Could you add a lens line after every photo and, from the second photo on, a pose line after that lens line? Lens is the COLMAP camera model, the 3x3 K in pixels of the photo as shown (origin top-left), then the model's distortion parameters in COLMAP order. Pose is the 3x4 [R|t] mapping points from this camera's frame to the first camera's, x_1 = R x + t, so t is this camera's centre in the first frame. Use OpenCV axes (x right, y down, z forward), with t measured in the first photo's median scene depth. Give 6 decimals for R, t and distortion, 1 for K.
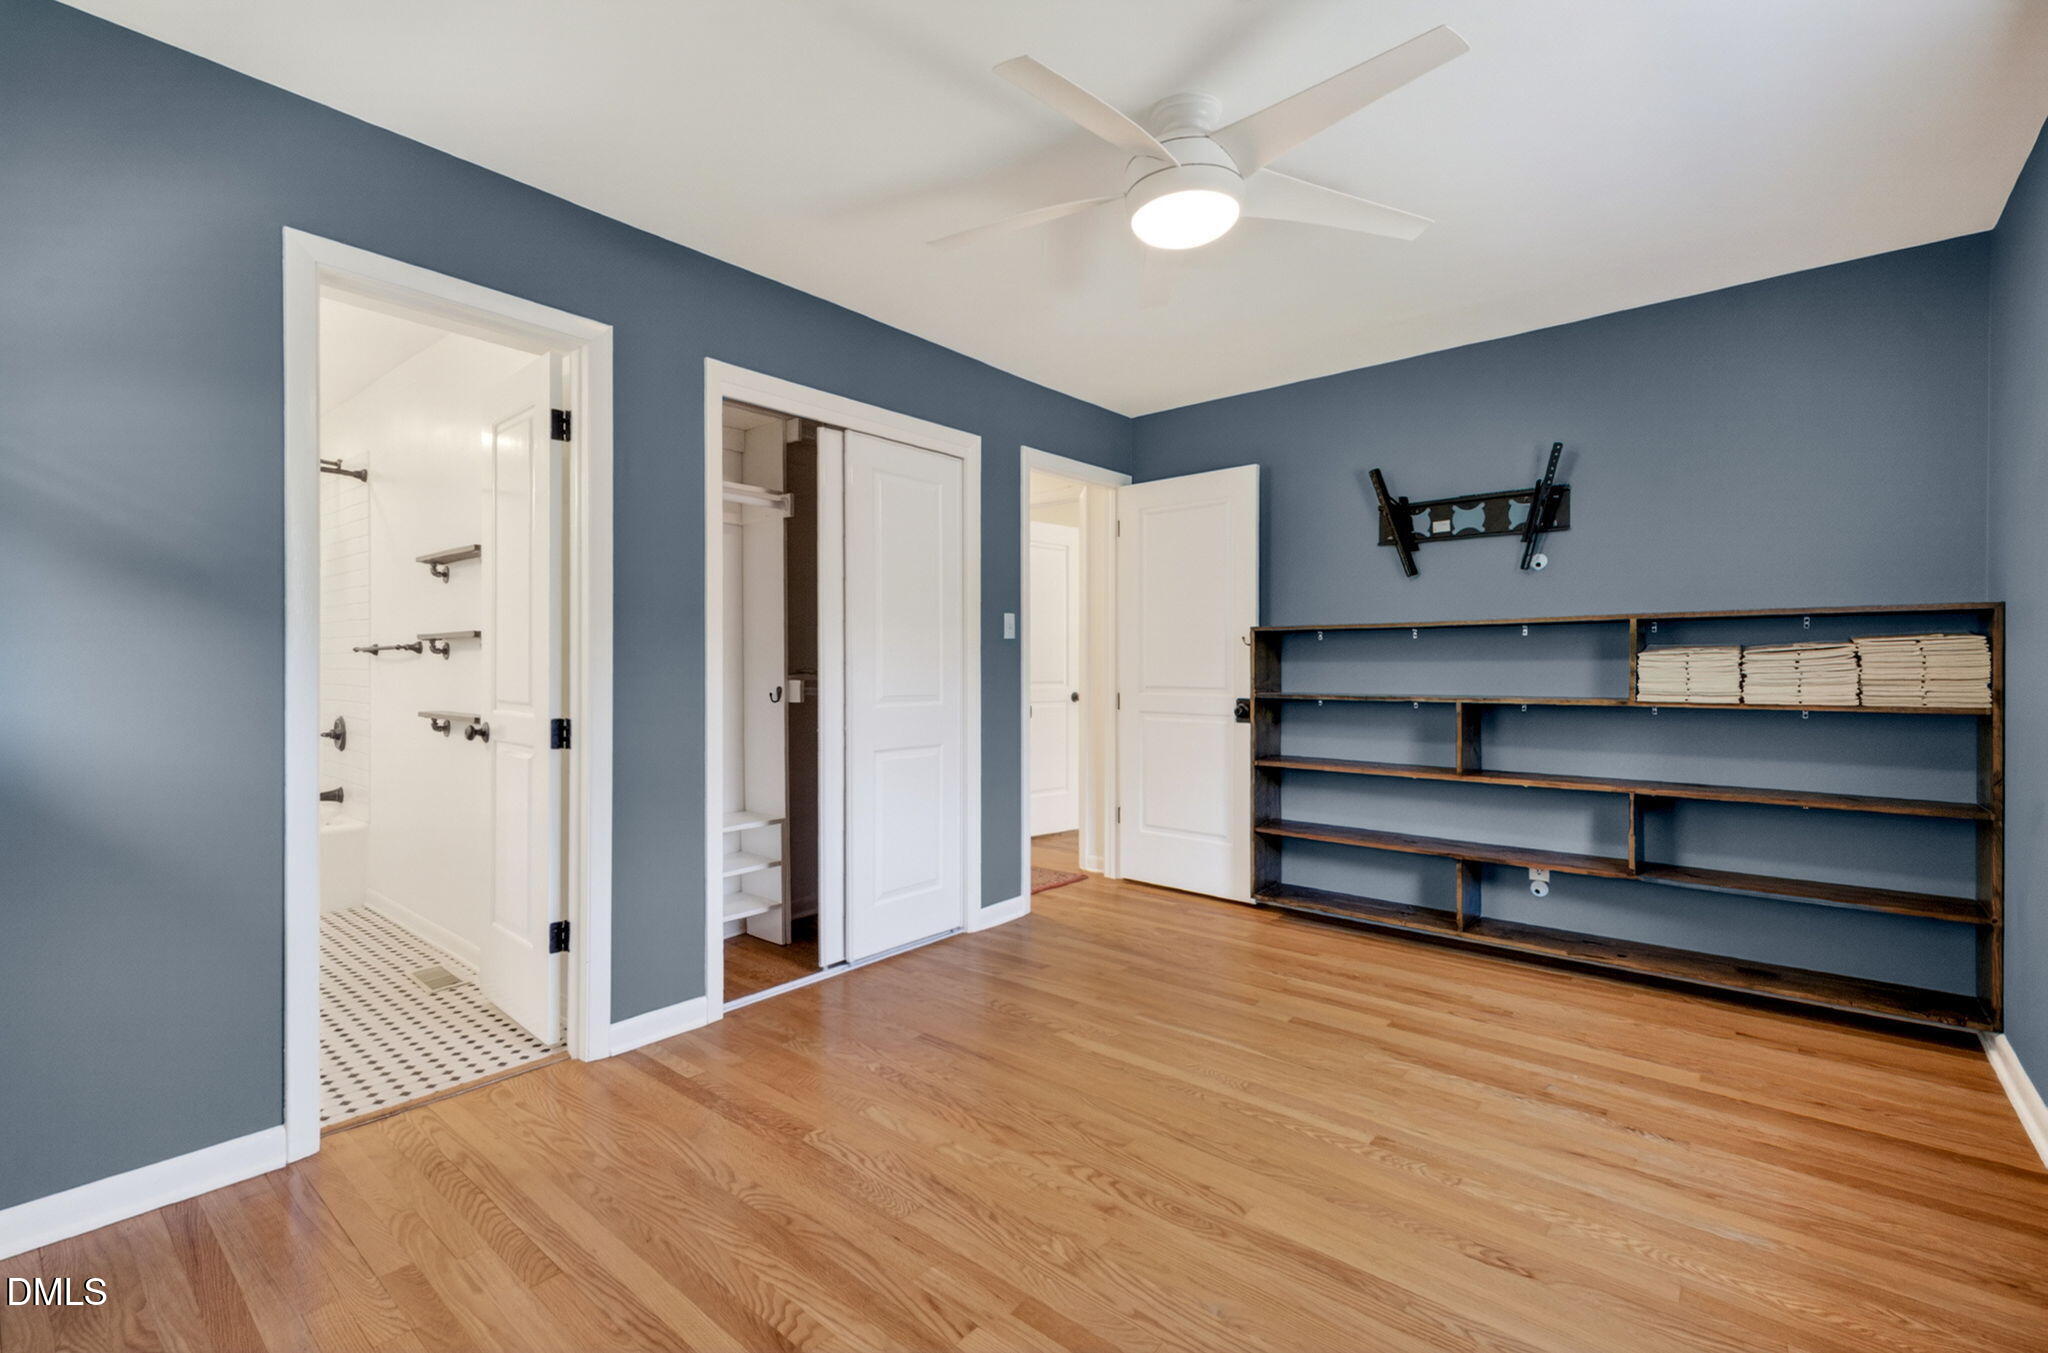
lens RADIAL K [[902.8, 0, 1024.0], [0, 902.8, 676.5], [0, 0, 1]] dist [0.028579, 0.000017]
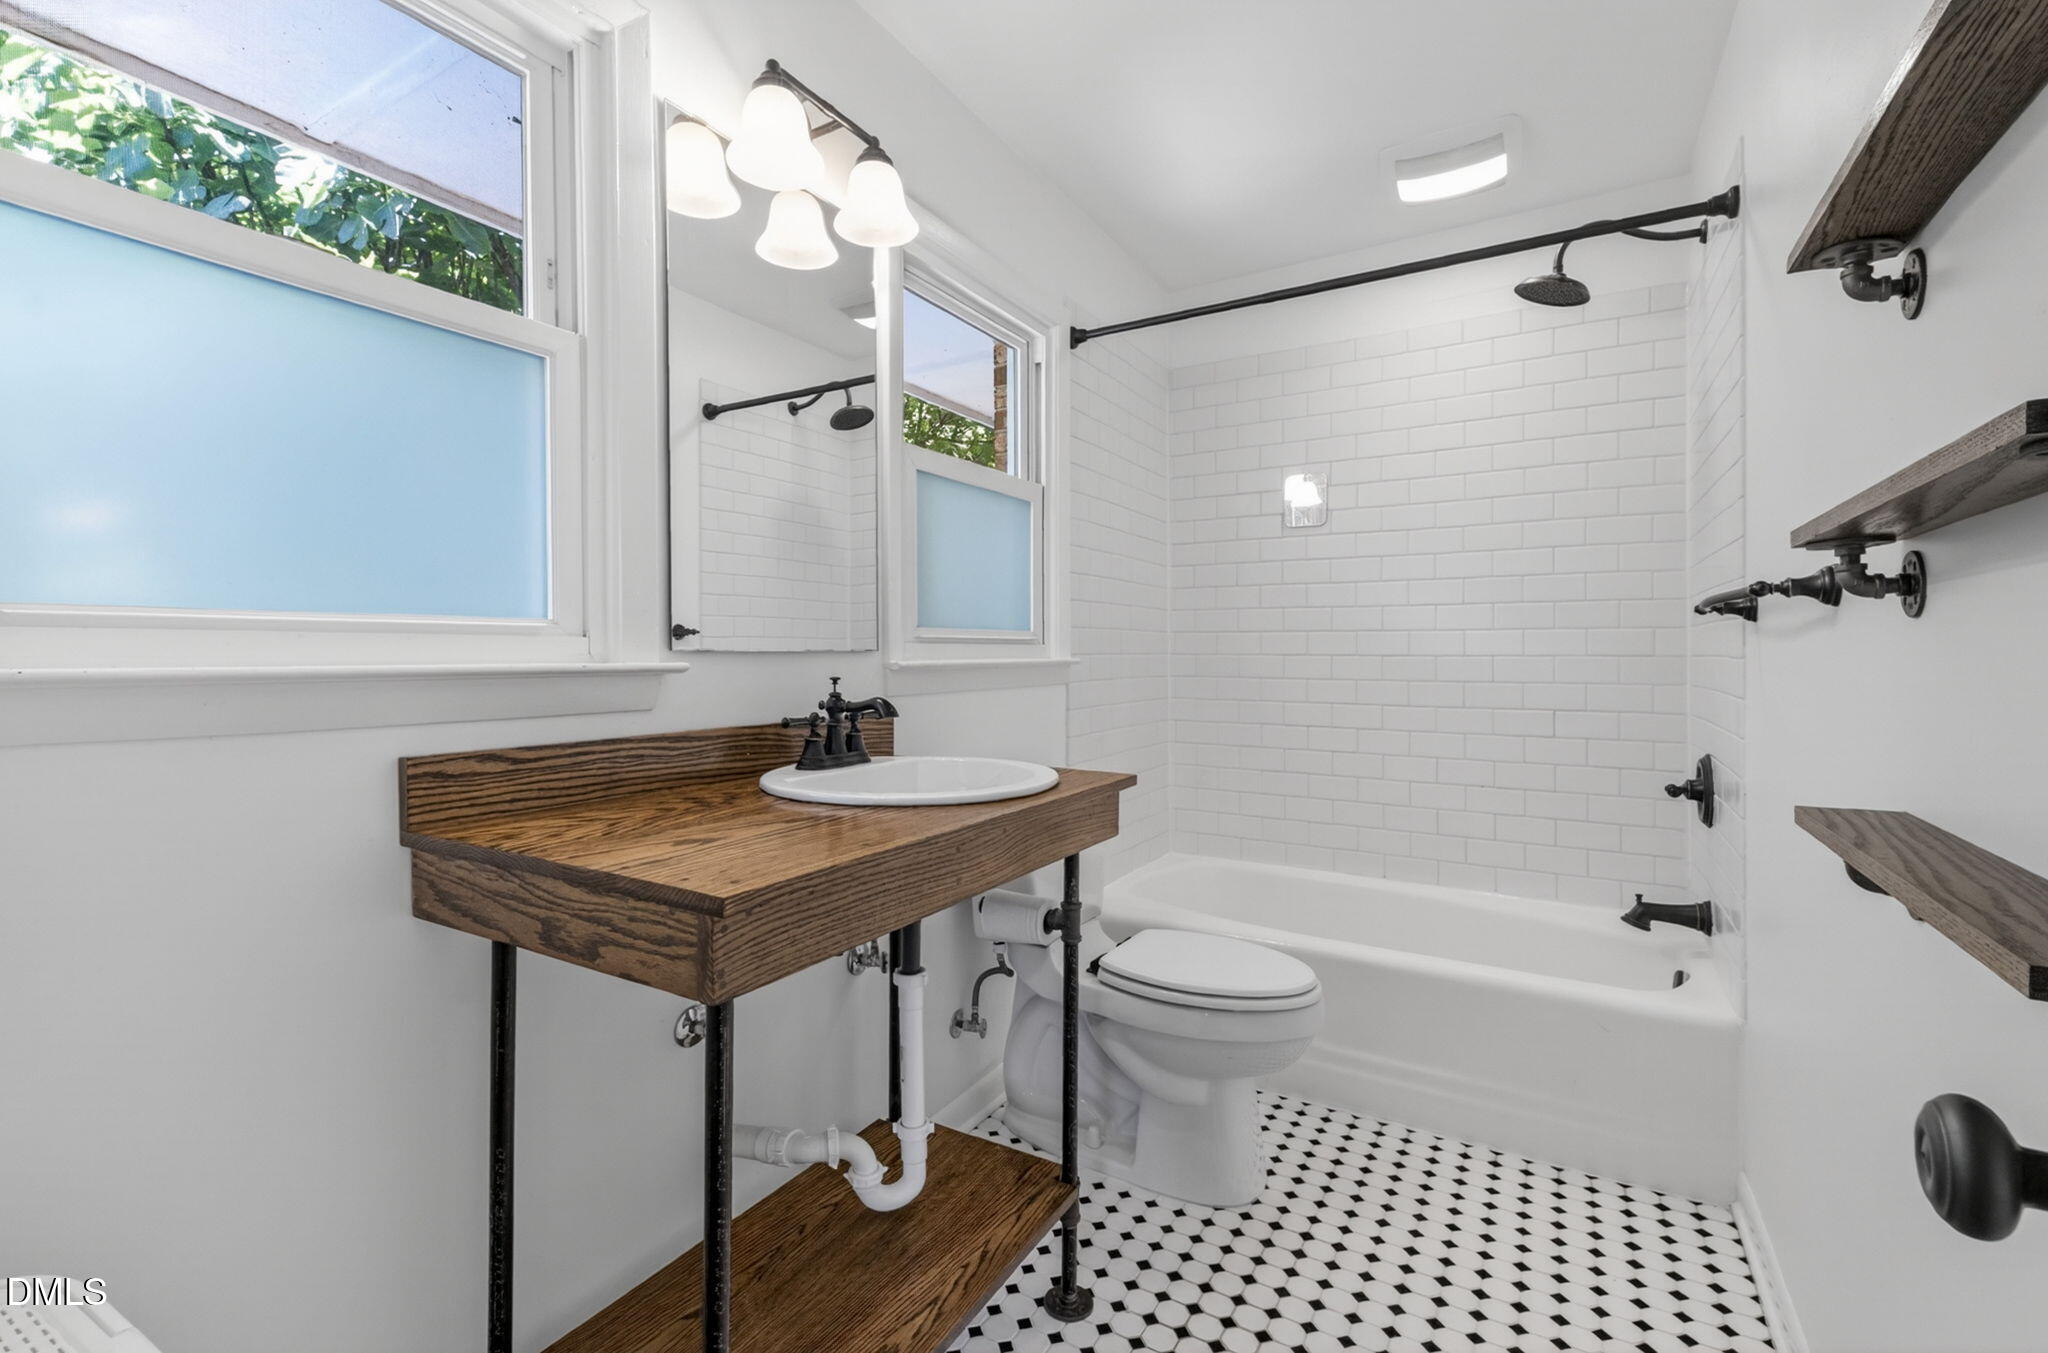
lens RADIAL K [[909.5, 0, 1022.6], [0, 909.5, 647.1], [0, 0, 1]] dist [0.001822, 0.000087]
pose [[0.160406, -0.002410, -0.987048, -0.577016], [-0.003642, 0.999989, -0.003034, -0.011852], [0.987044, 0.004081, 0.160395, 0.976682]]
